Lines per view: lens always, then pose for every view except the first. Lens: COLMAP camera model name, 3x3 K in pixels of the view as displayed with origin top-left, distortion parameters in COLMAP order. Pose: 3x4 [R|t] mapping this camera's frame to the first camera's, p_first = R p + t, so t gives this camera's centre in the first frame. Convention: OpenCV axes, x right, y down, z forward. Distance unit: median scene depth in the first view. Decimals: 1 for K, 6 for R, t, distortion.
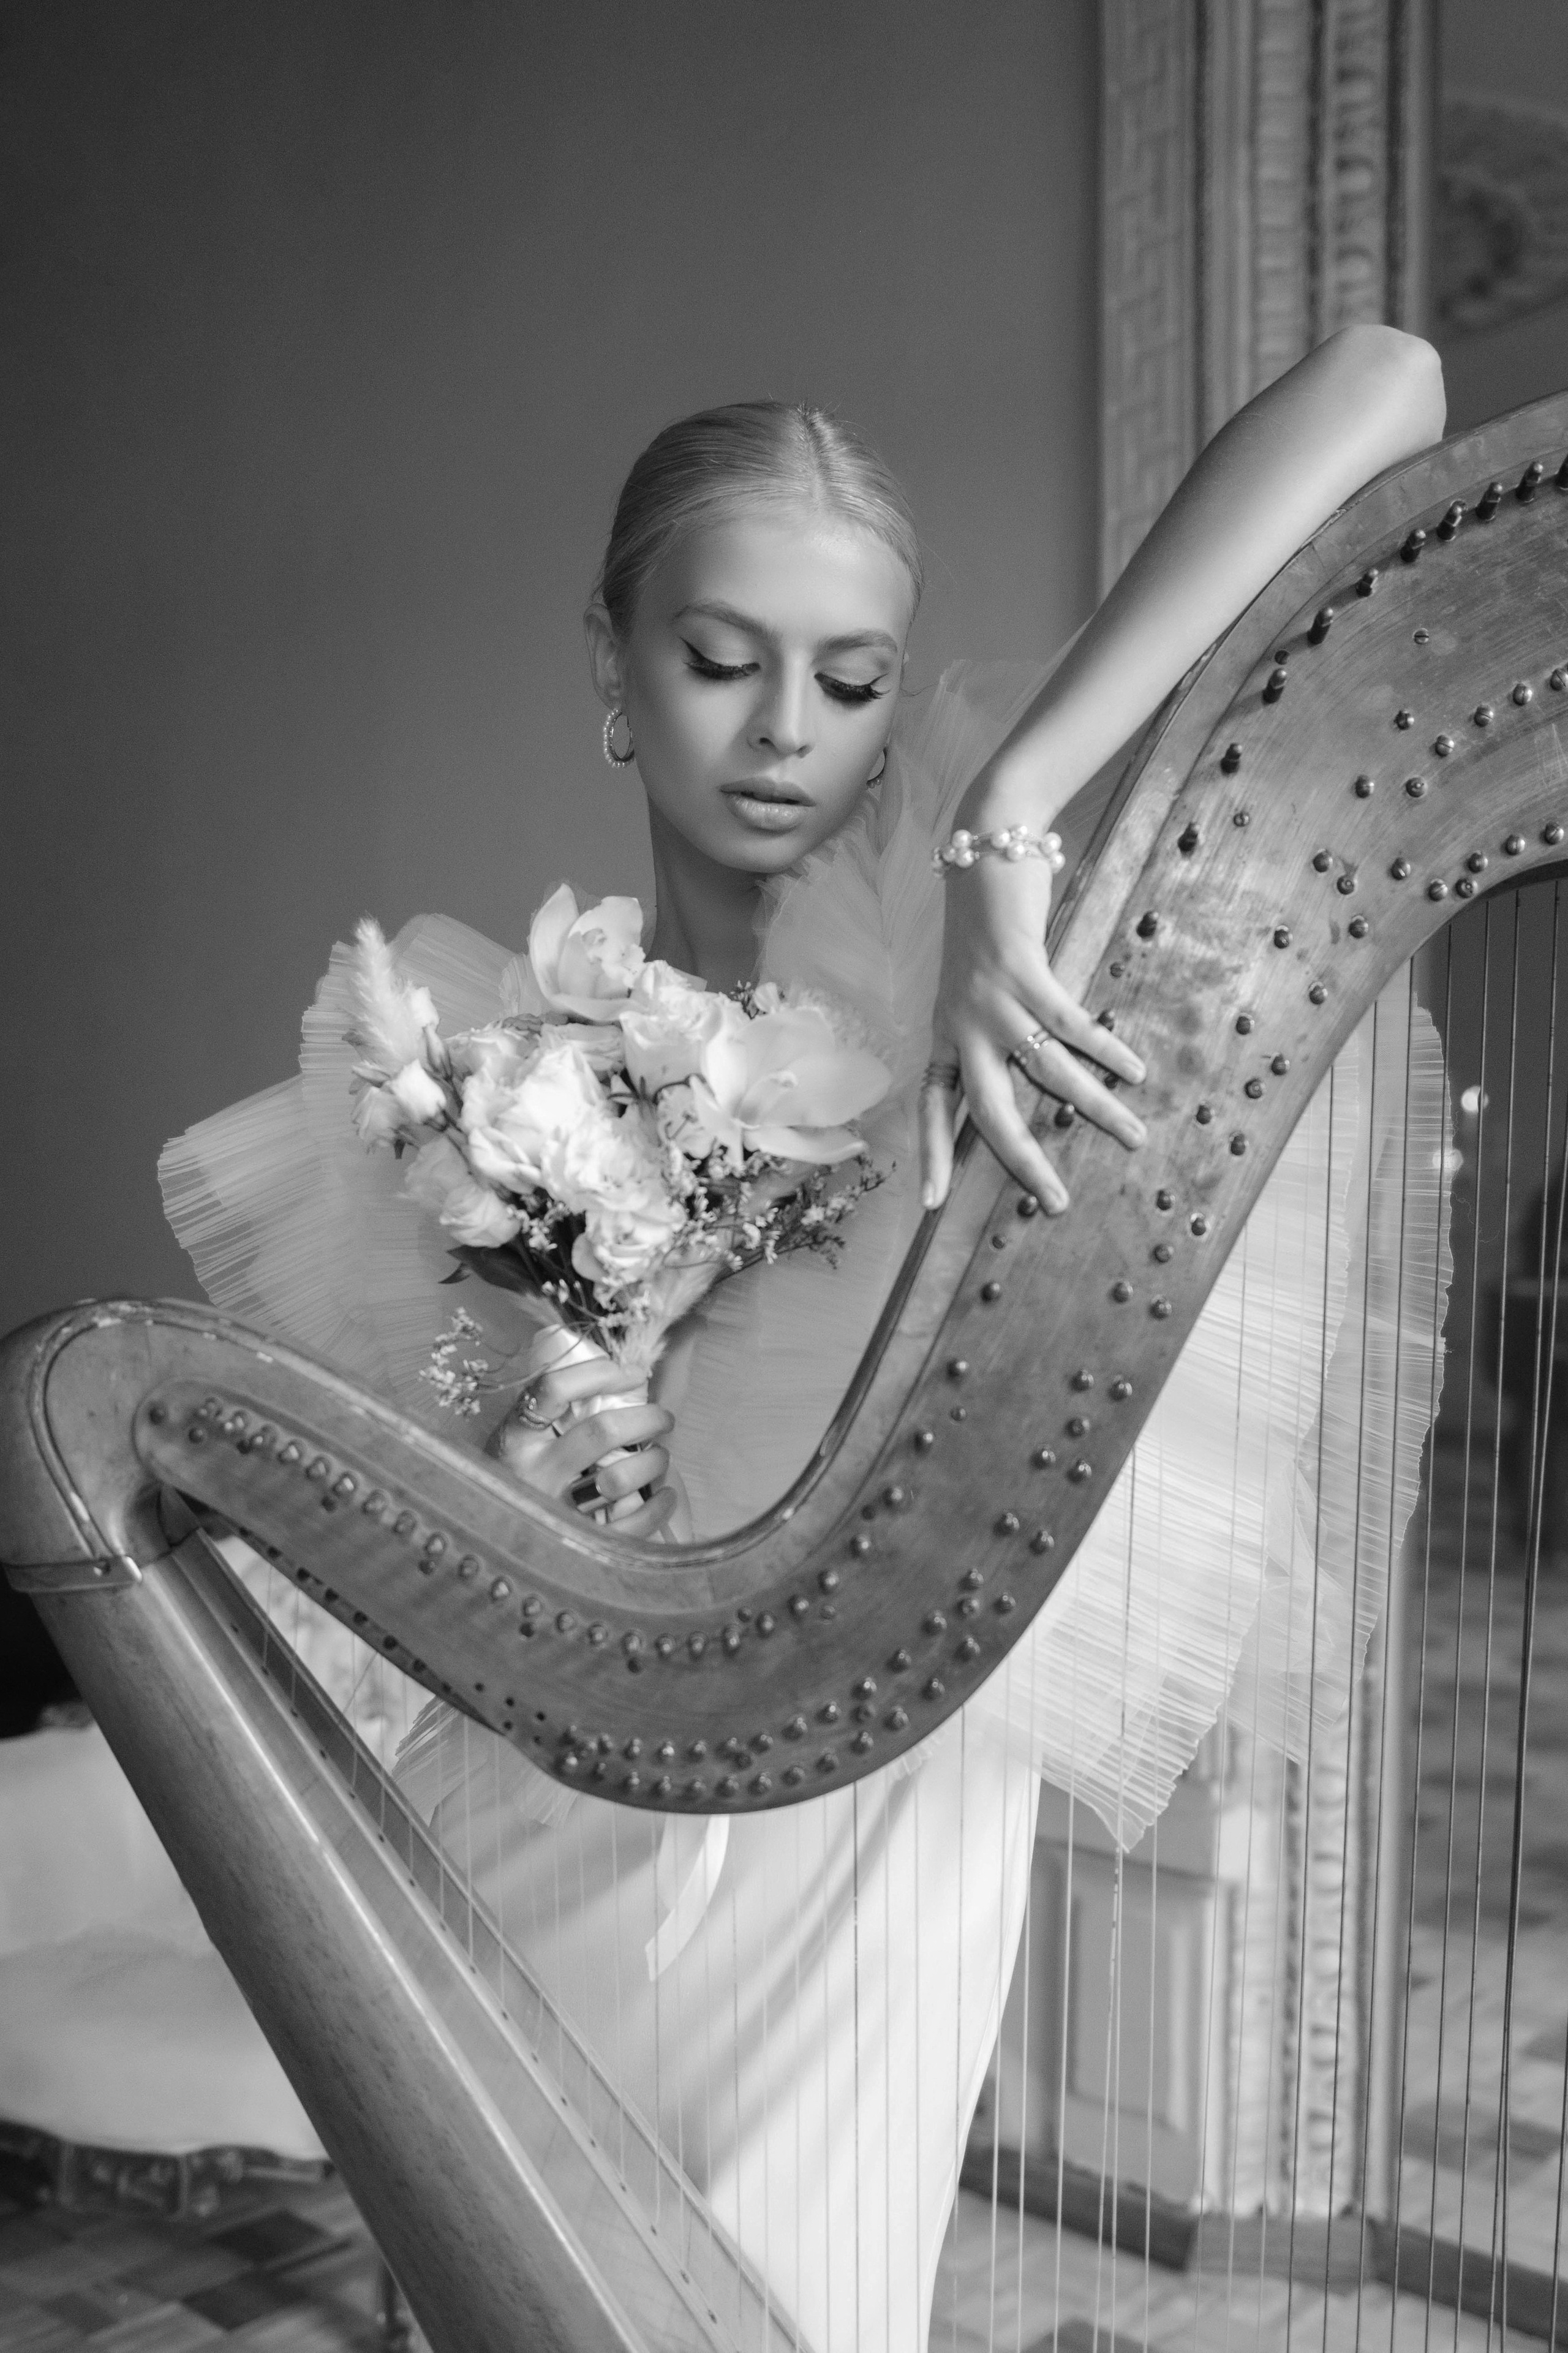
lens RADIAL K [[2186.9, 0, 784.5], [0, 2186.9, 1172.0], [0, 0, 1]] dist [-0.011288, 0.000000]
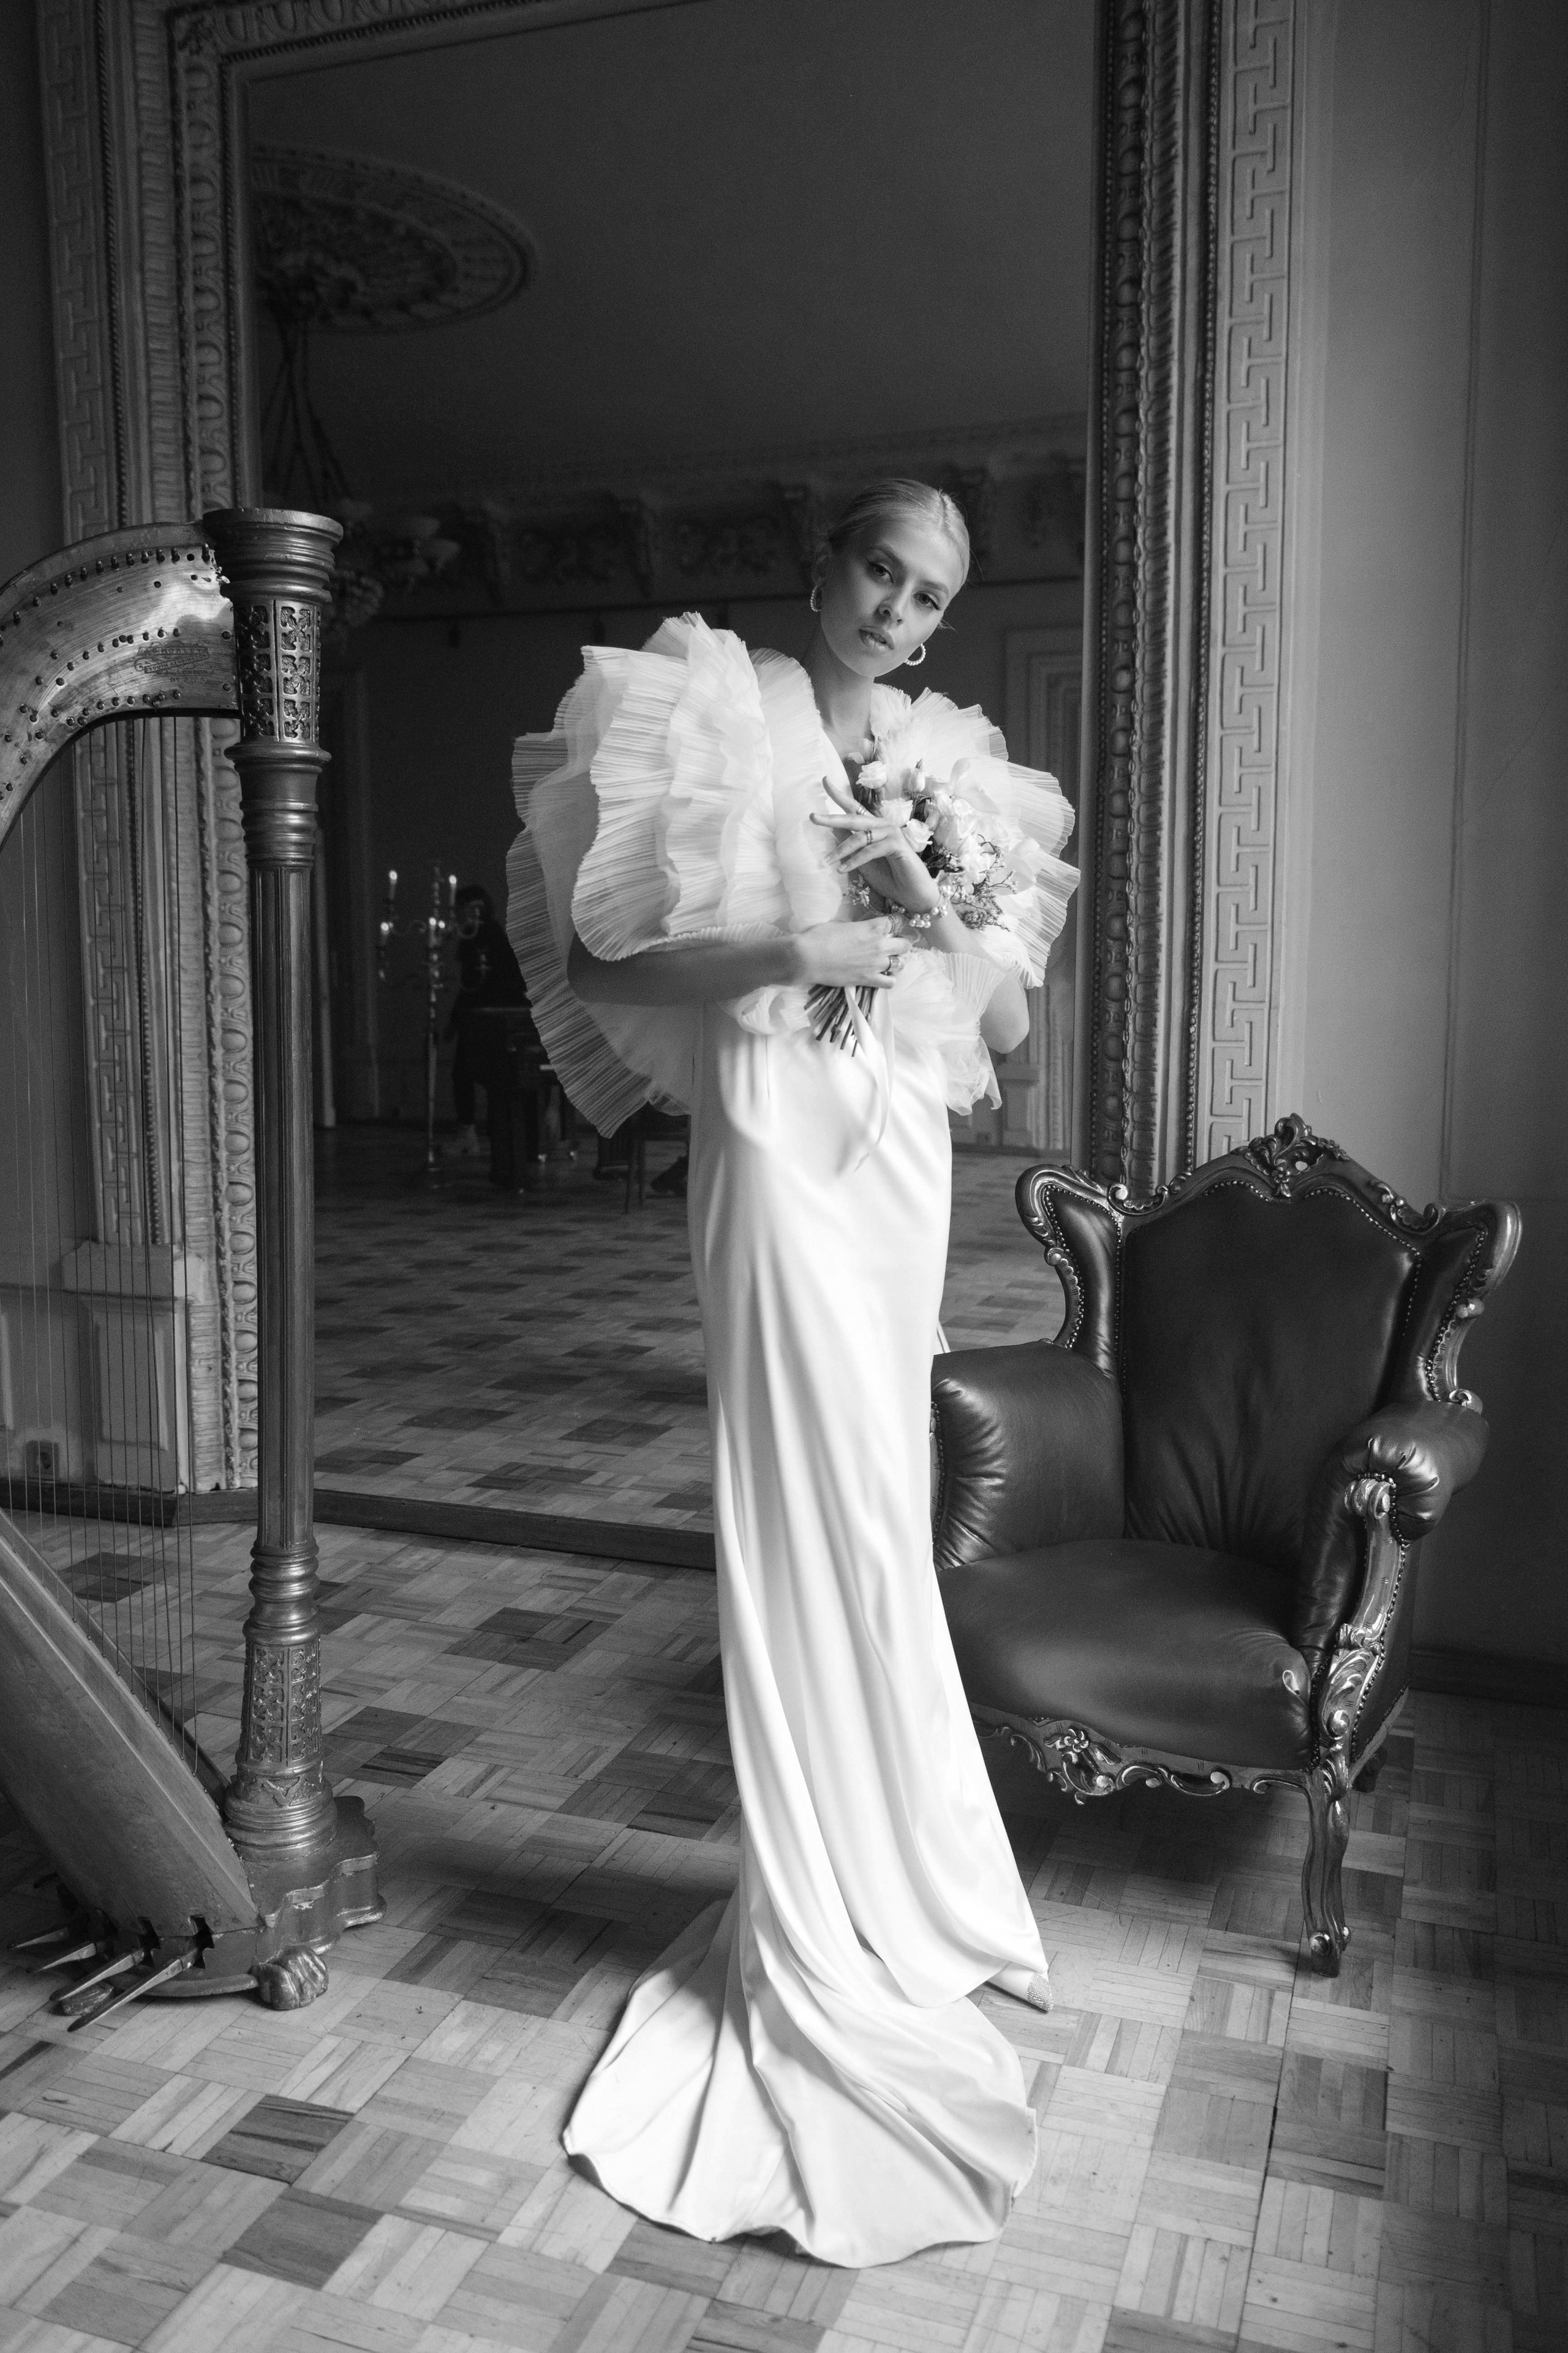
lens RADIAL K [[1865.5, 0, 781.3], [0, 1865.5, 1178.4], [0, 0, 1]] dist [-0.003202, -0.002247]
pose [[0.919791, -0.051628, 0.388997, 0.067740], [0.008818, 0.993776, 0.111046, 0.066474], [-0.392309, -0.098709, 0.914522, -0.544955]]
